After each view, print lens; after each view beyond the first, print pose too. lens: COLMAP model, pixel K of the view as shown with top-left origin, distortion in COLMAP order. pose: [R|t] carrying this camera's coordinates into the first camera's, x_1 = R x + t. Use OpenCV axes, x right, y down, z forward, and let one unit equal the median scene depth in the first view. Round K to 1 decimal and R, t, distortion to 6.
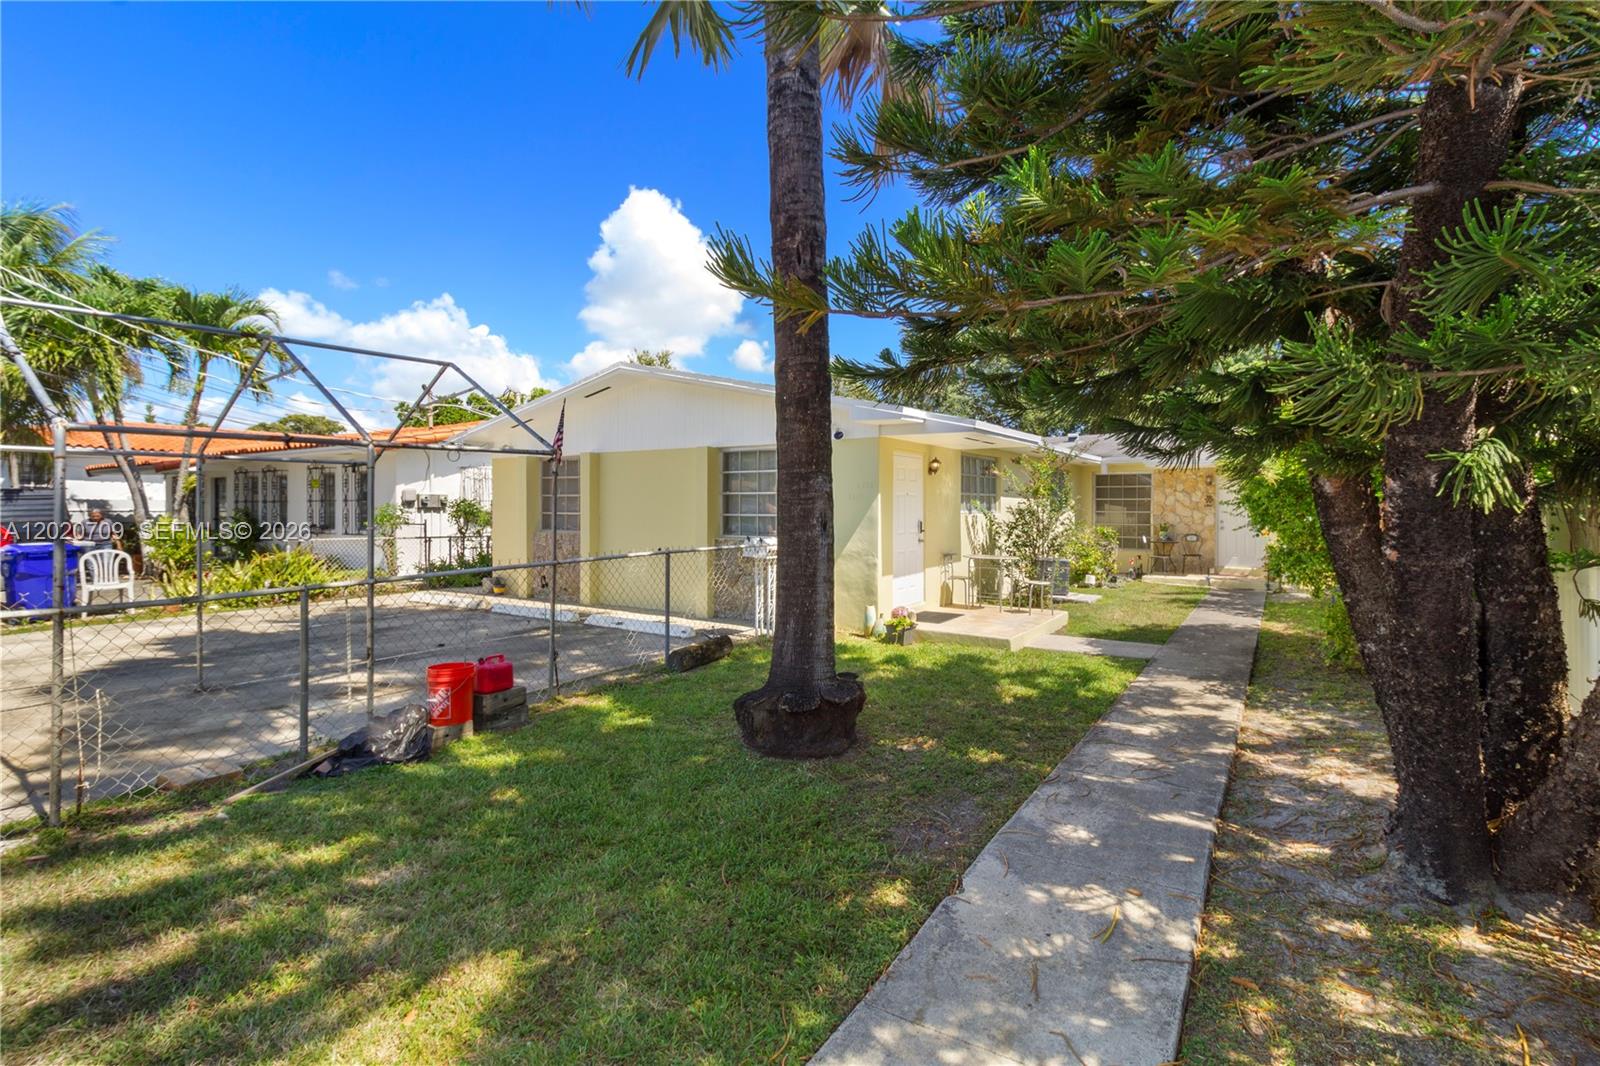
lens RADIAL K [[746.3, 0, 815.7], [0, 746.3, 507.5], [0, 0, 1]] dist [0.009249, 0.000027]
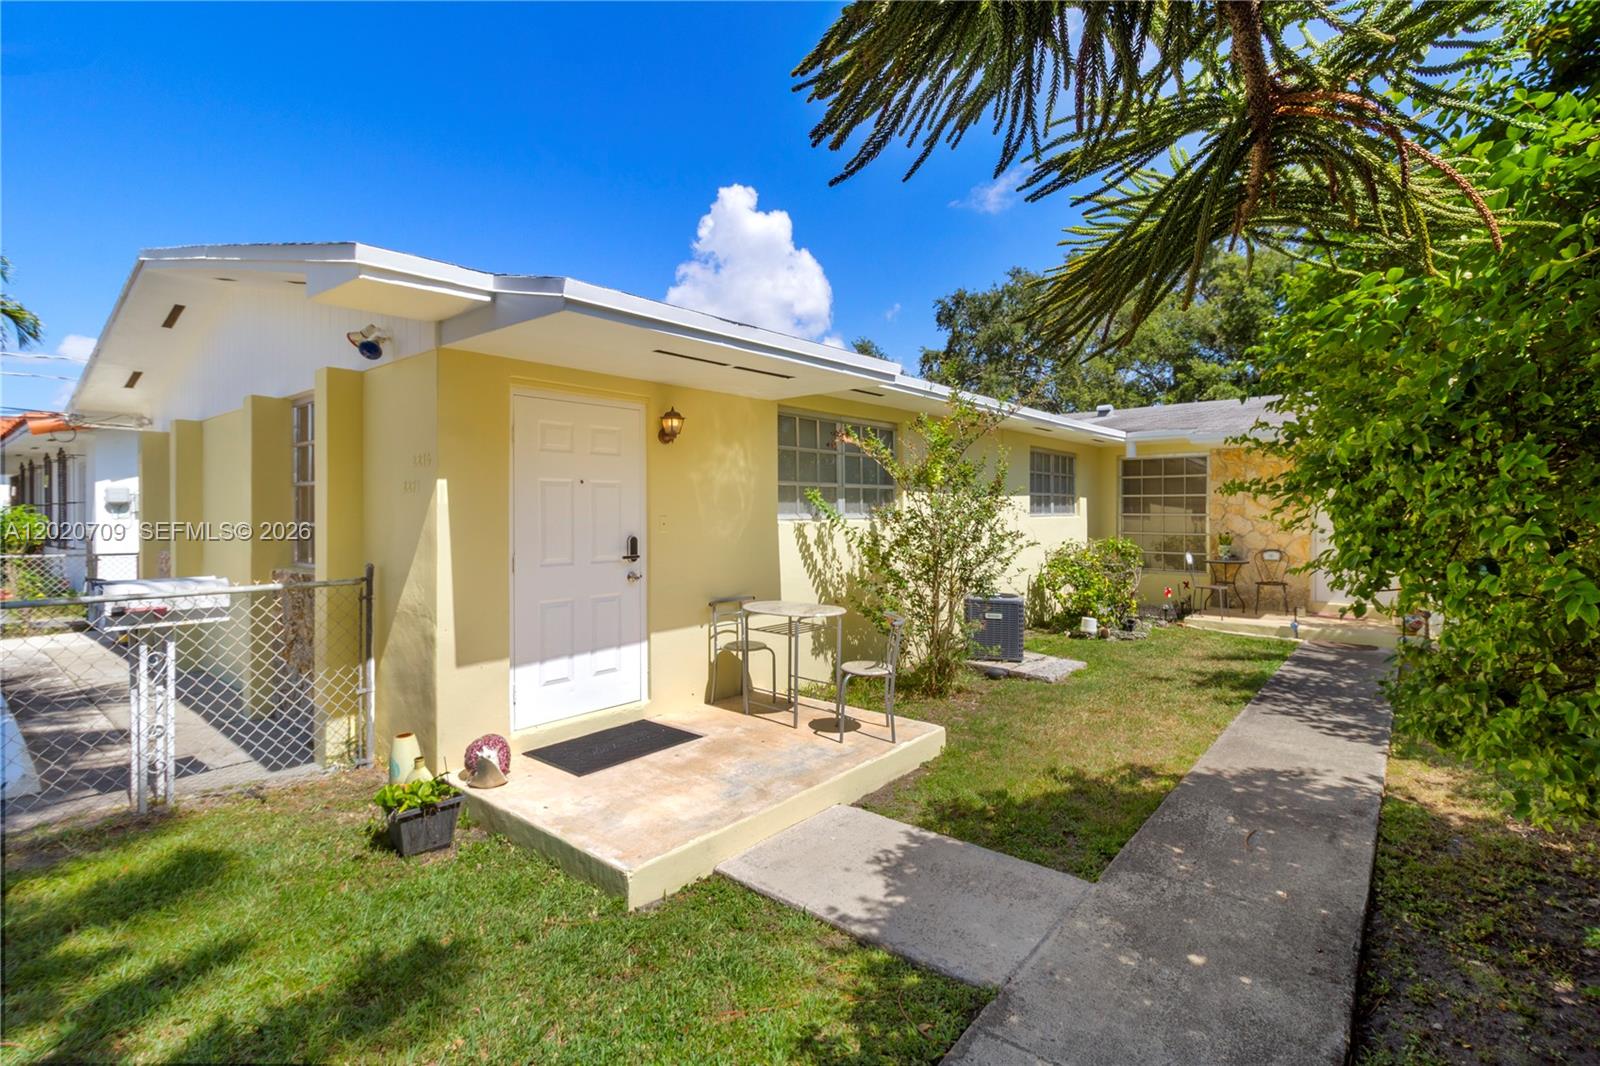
lens RADIAL K [[746.3, 0, 815.7], [0, 746.3, 507.5], [0, 0, 1]] dist [0.009249, 0.000027]
pose [[0.992776, -0.005176, -0.119871, 0.207762], [0.004690, 0.999980, -0.004337, 0.001041], [0.119891, 0.003744, 0.992780, 0.343945]]
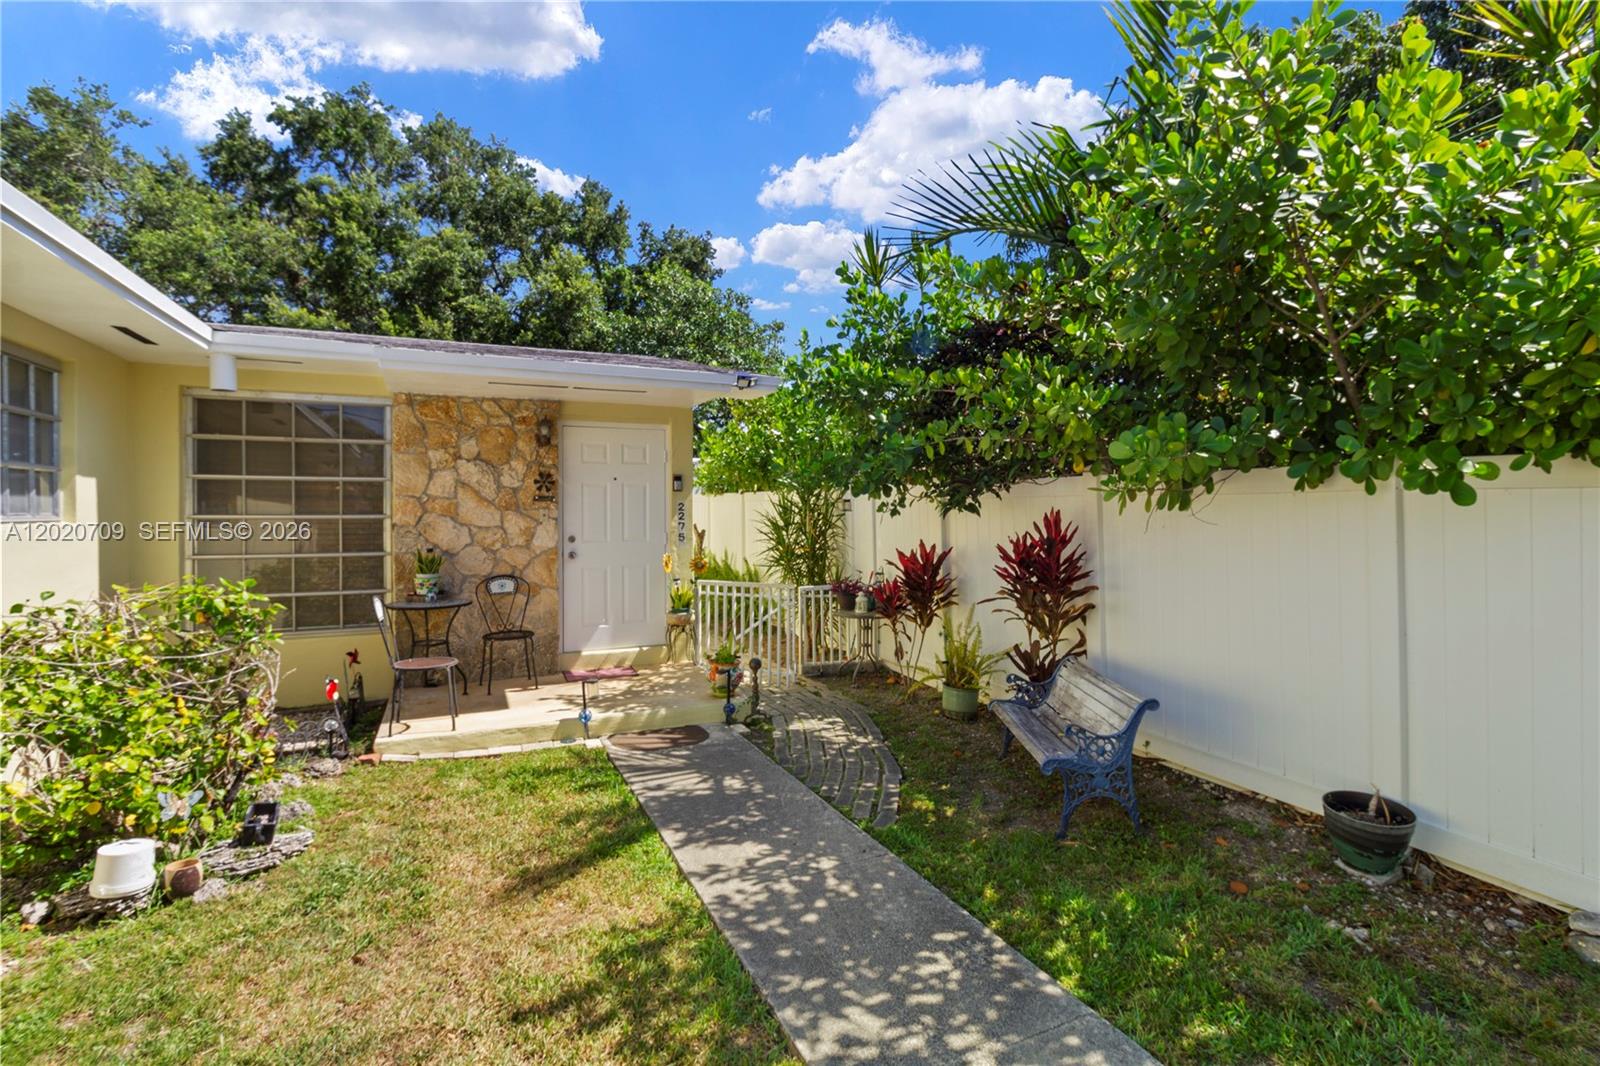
lens RADIAL K [[781.1, 0, 800.0], [0, 781.1, 533.0], [0, 0, 1]] dist [0.020130, -0.000279]
pose [[0.571284, -0.035678, 0.819977, 0.285298], [0.004724, 0.999181, 0.040184, -0.000383], [-0.820739, -0.019083, 0.570985, 0.697421]]
